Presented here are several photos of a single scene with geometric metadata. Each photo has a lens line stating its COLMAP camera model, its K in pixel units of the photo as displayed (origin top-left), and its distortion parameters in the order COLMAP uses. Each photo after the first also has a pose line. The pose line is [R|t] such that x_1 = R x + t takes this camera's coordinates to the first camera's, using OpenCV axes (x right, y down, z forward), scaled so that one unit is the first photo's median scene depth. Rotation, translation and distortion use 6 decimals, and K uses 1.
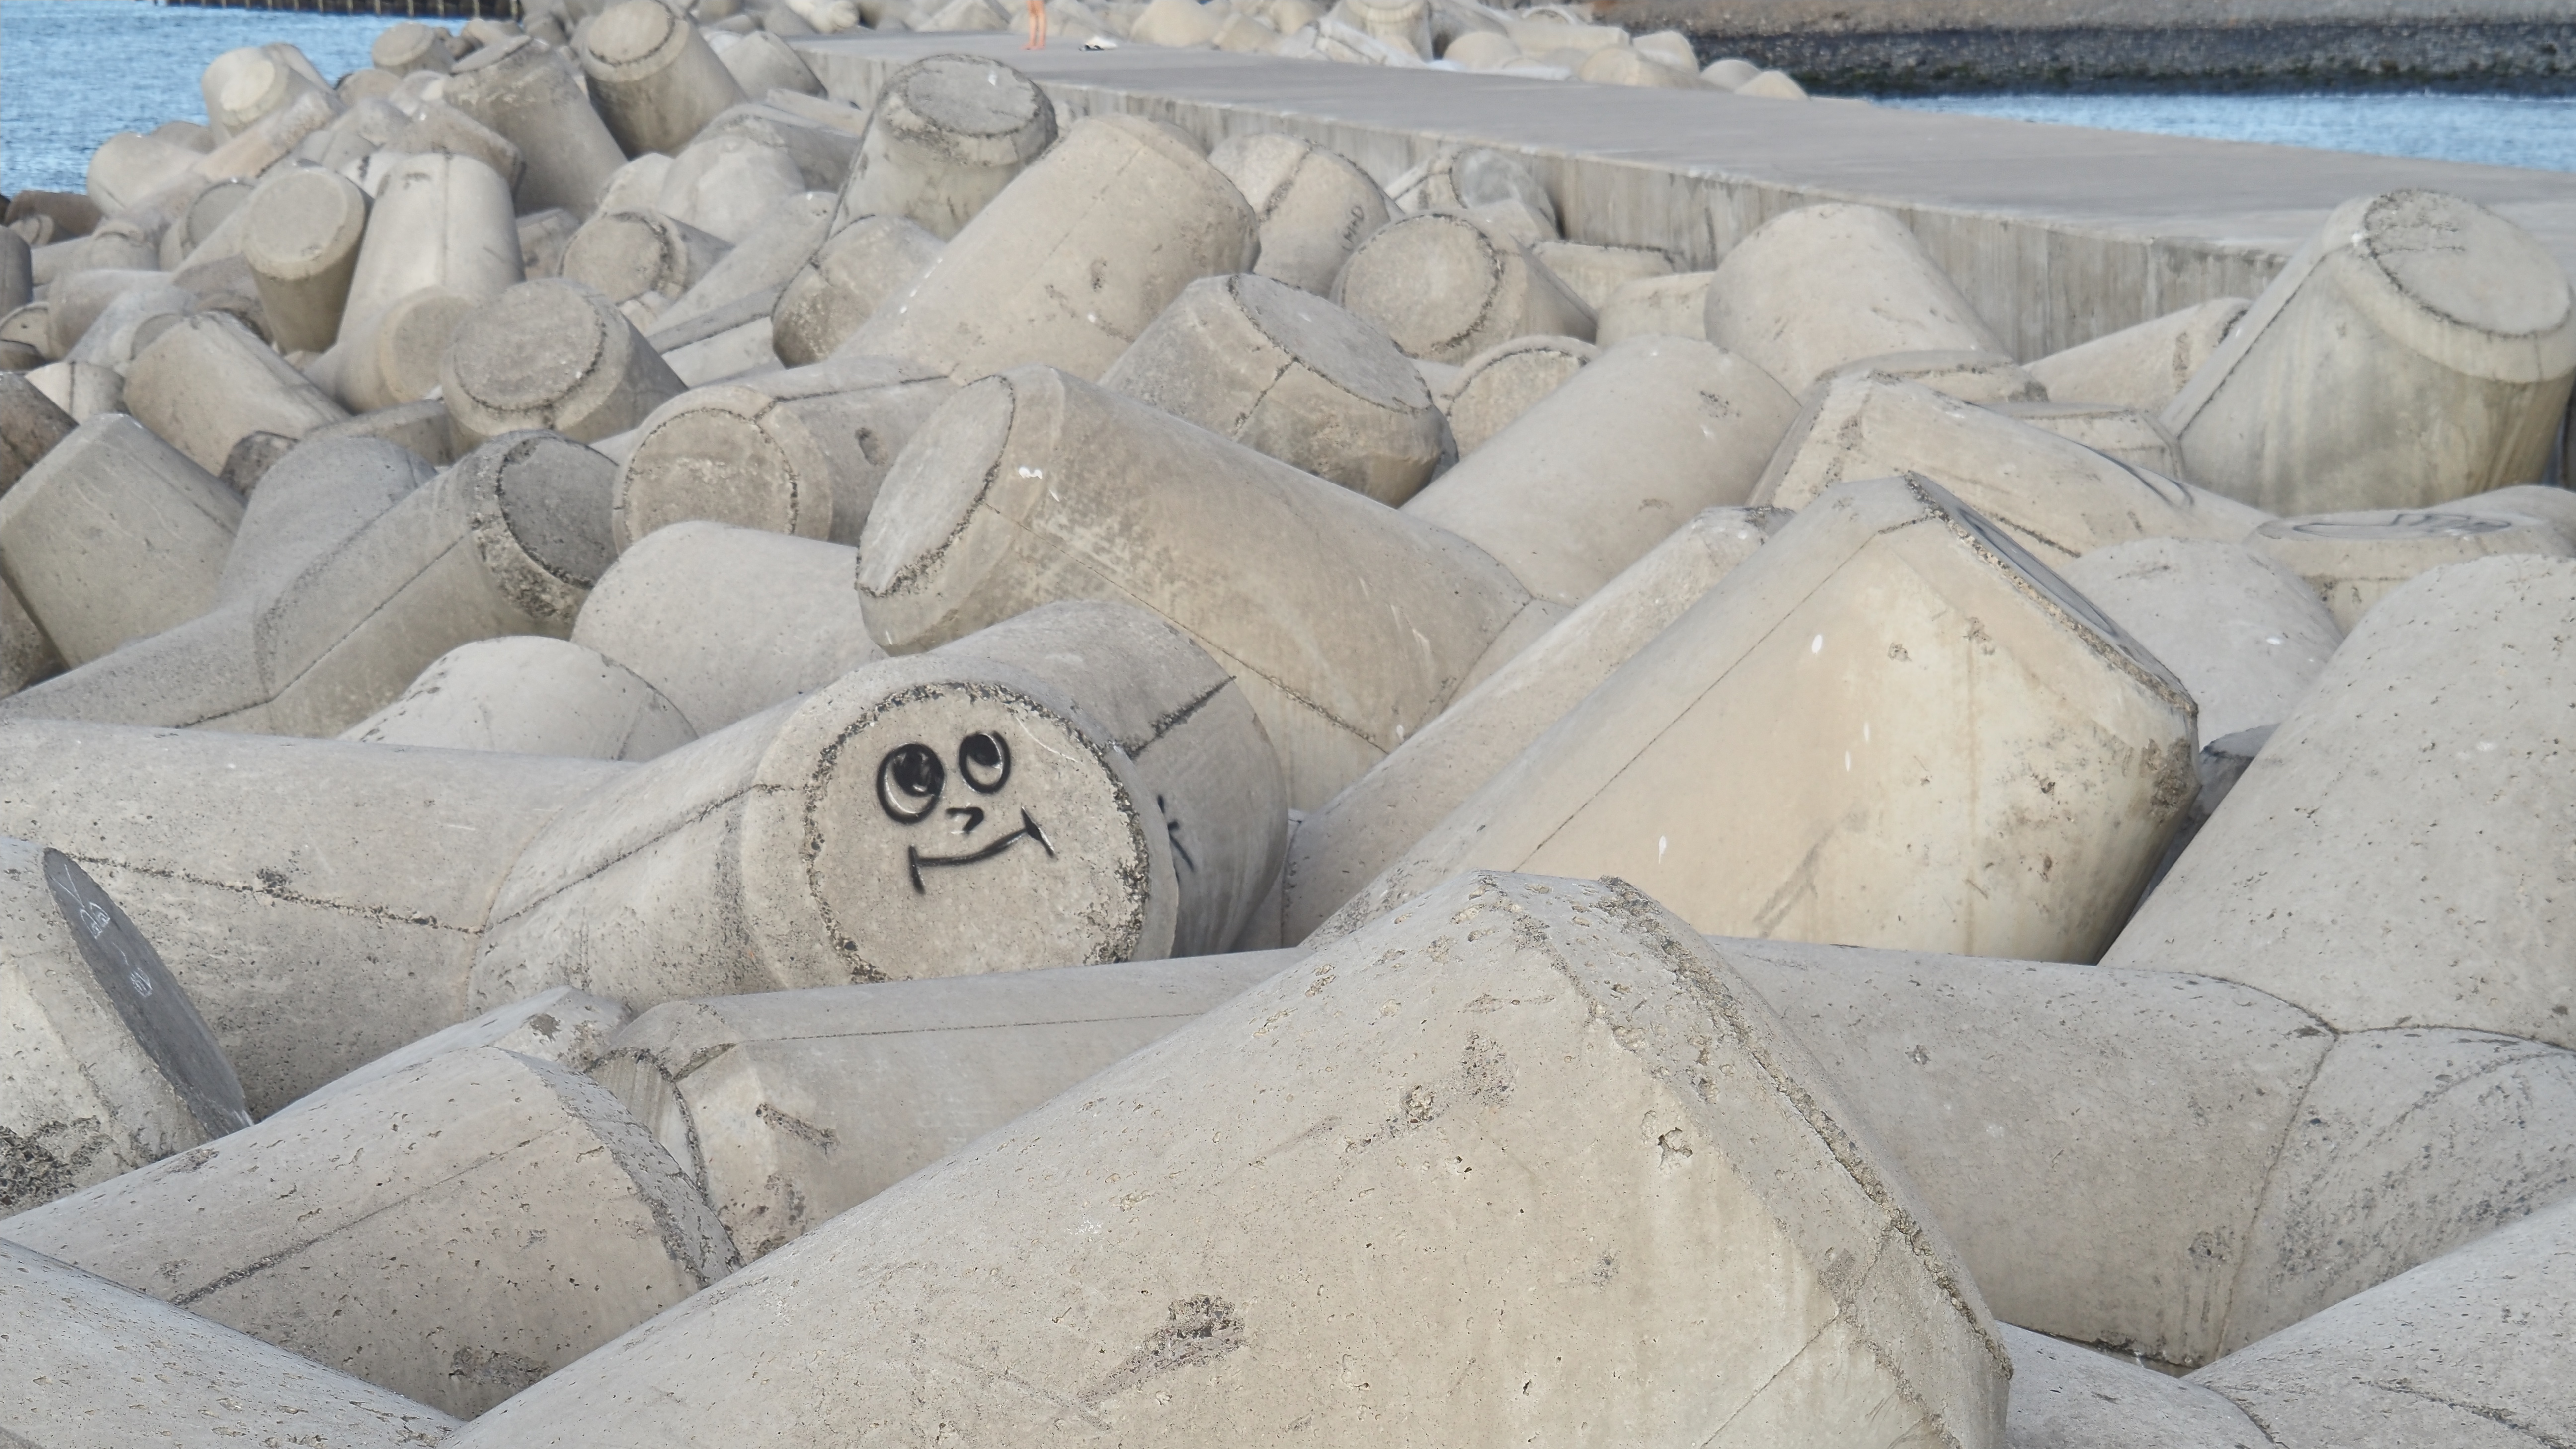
lens RADIAL K [[6895.1, 0, 1287.9], [0, 6895.1, 724.9], [0, 0, 1]] dist [-0.054737, 0.000000]
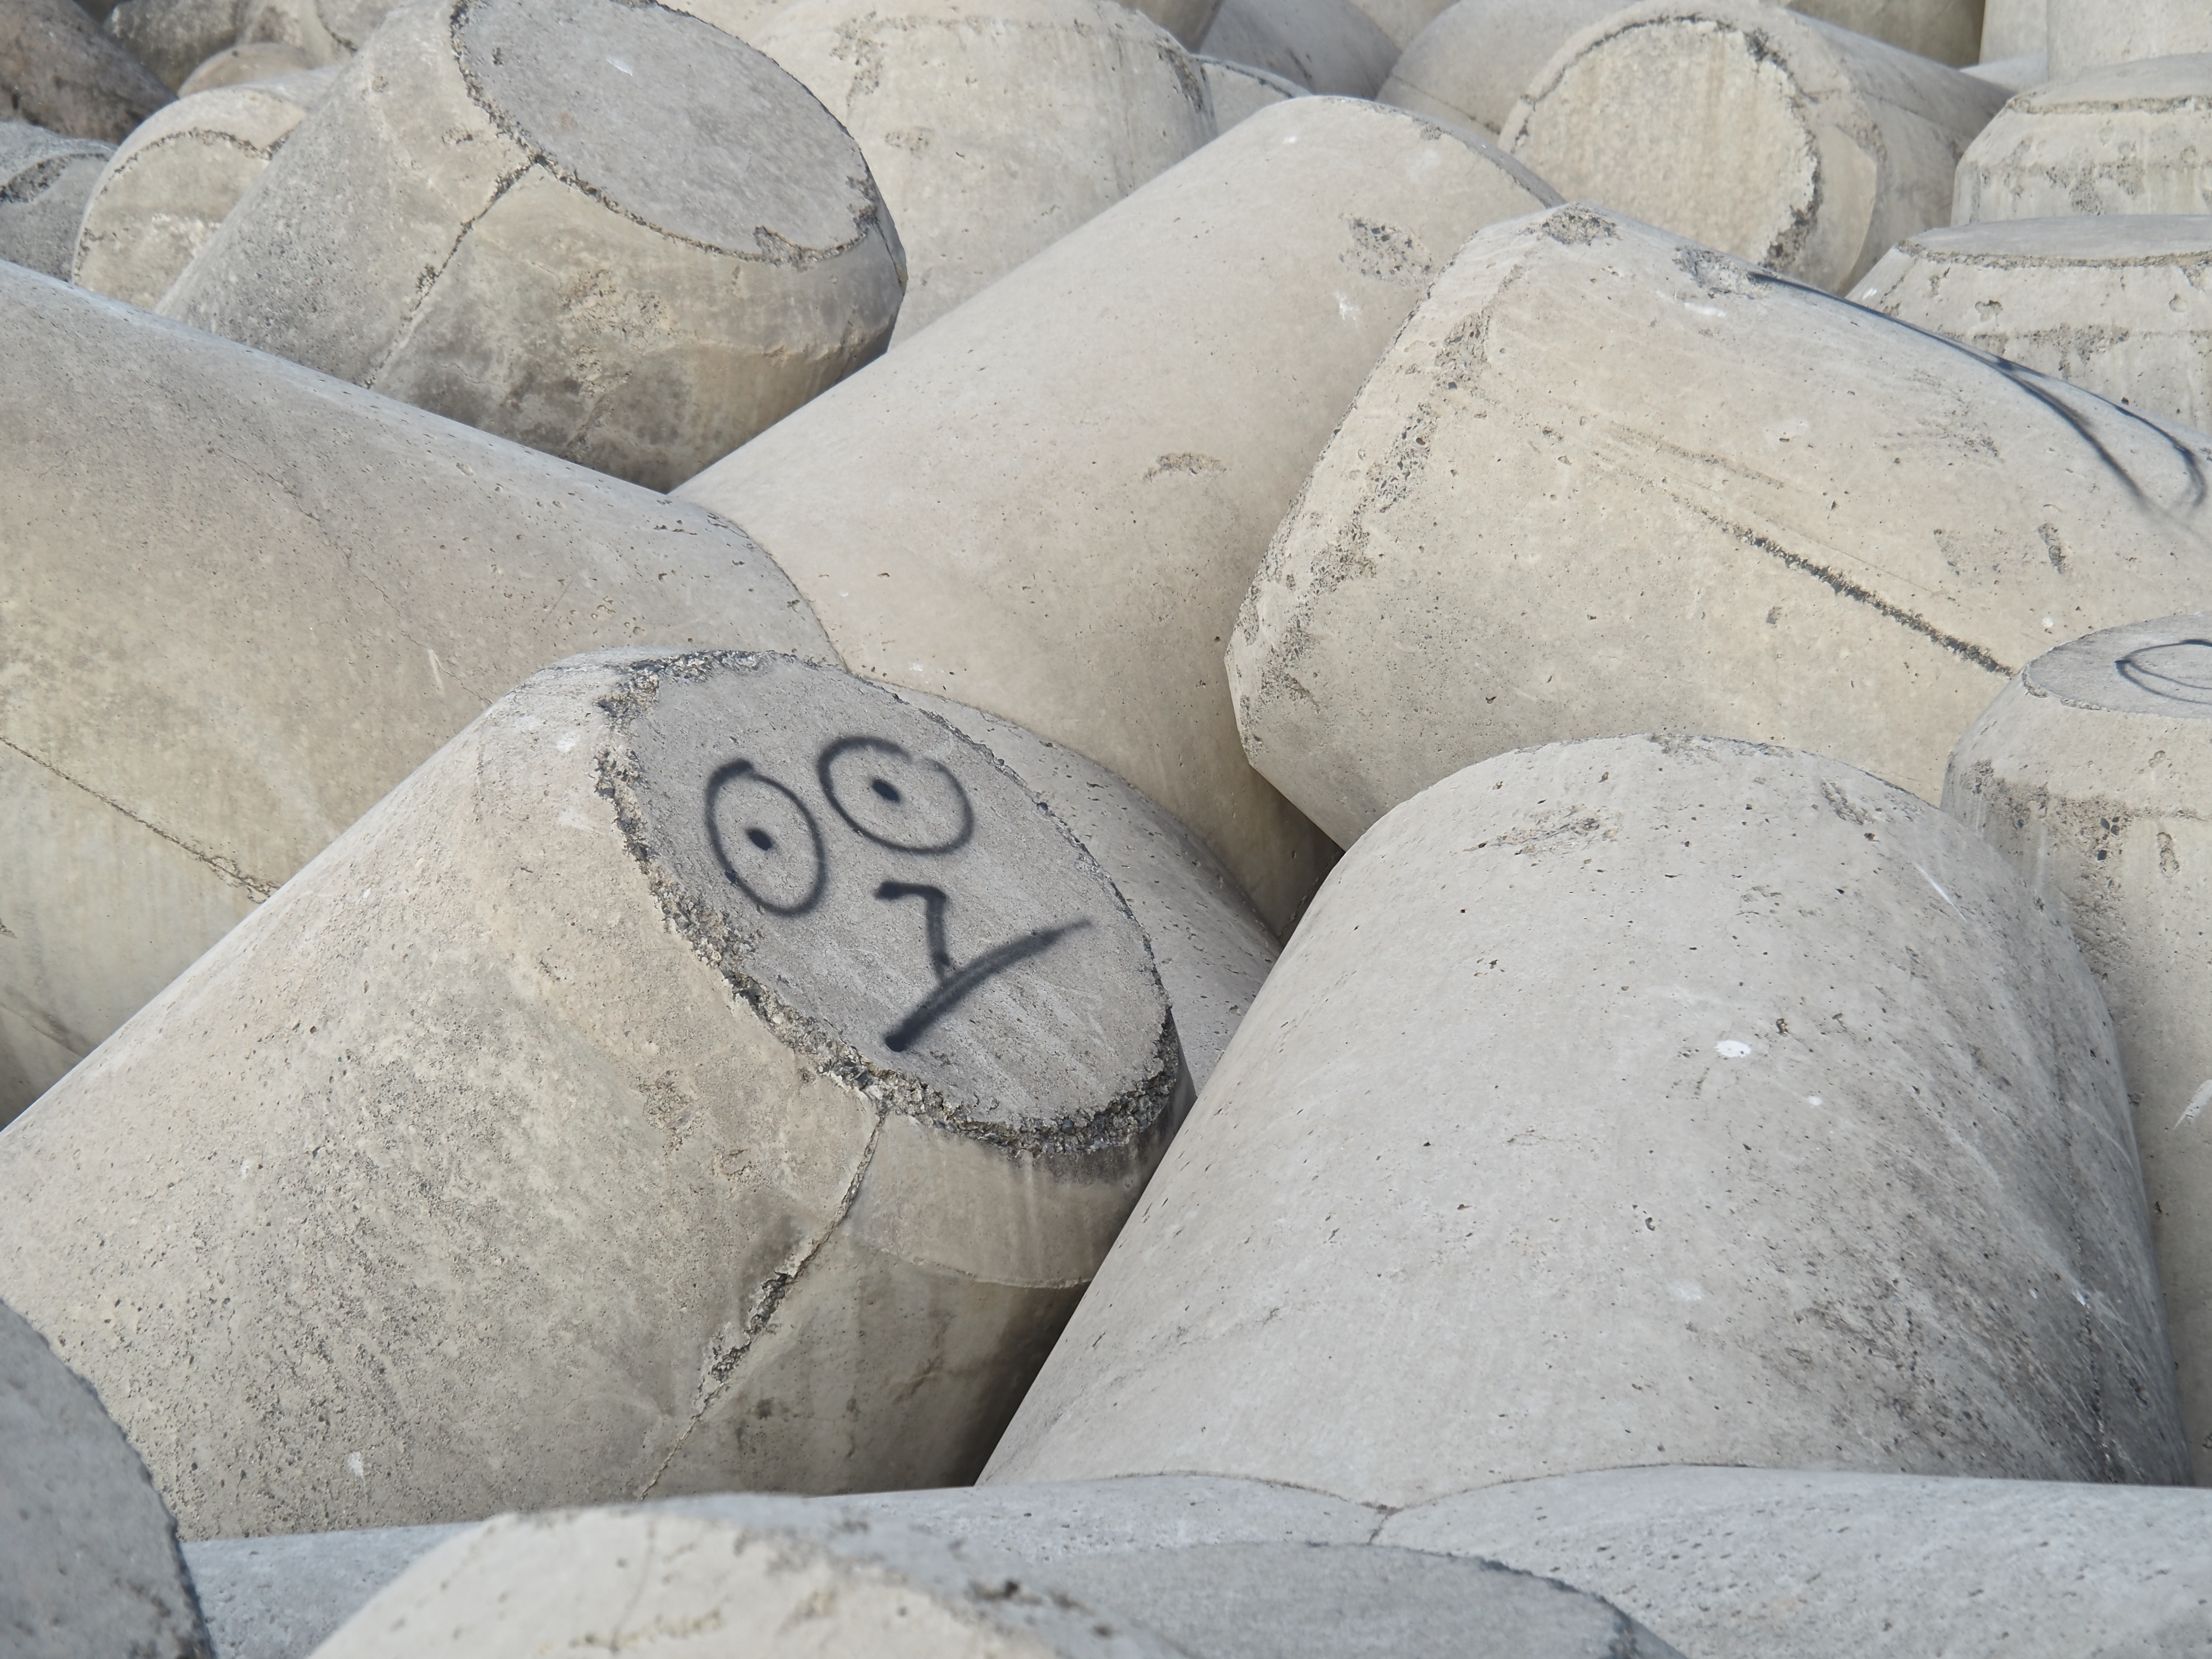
lens RADIAL K [[7967.1, 0, 1106.1], [0, 7967.1, 828.9], [0, 0, 1]] dist [-0.028180, 0.000000]
pose [[0.974971, 0.023906, -0.221045, 0.173160], [-0.005810, 0.996603, 0.082153, -0.052409], [0.222258, -0.078813, 0.971797, 0.435410]]
